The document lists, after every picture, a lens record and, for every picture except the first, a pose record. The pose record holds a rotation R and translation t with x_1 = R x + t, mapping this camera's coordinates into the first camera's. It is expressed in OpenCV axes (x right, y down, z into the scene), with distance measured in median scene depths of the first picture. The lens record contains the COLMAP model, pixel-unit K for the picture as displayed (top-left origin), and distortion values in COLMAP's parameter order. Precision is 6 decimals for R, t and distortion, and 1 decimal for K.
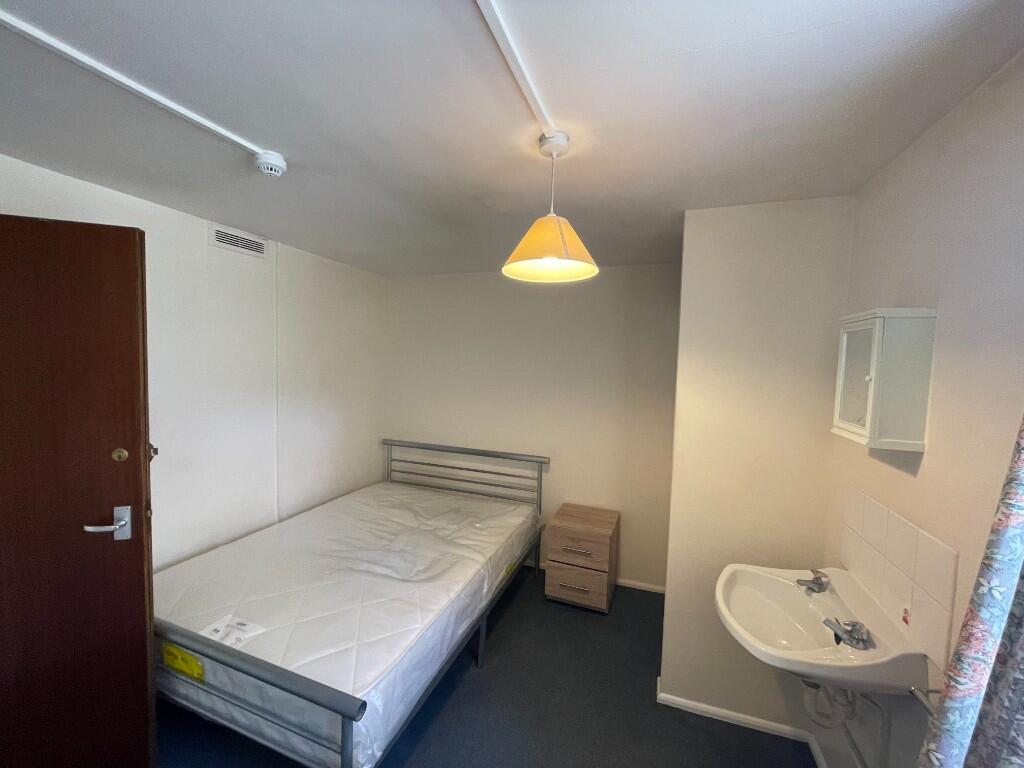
lens RADIAL K [[416.6, 0, 512.0], [0, 416.6, 384.0], [0, 0, 1]] dist [-0.003826, -0.000231]
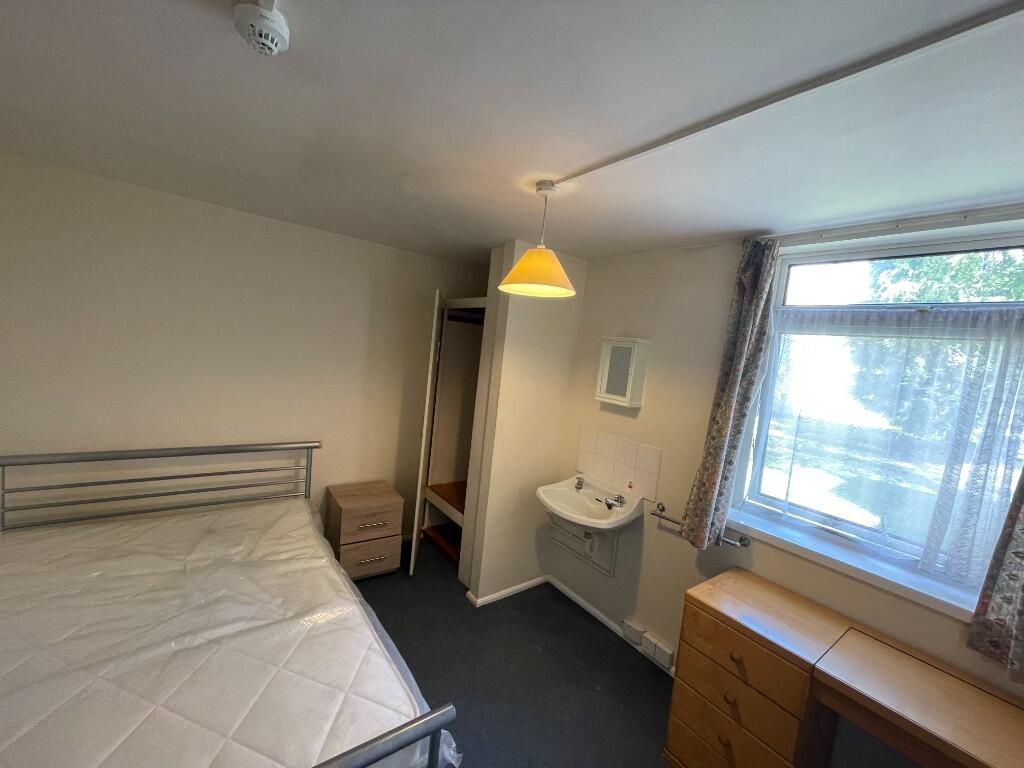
lens RADIAL K [[409.5, 0, 512.0], [0, 409.5, 384.0], [0, 0, 1]] dist [0.000421, -0.000093]
pose [[0.544705, -0.044259, 0.837459, -0.538998], [-0.036934, 0.996371, 0.076680, -0.043856], [-0.837814, -0.072699, 0.541094, 0.201753]]
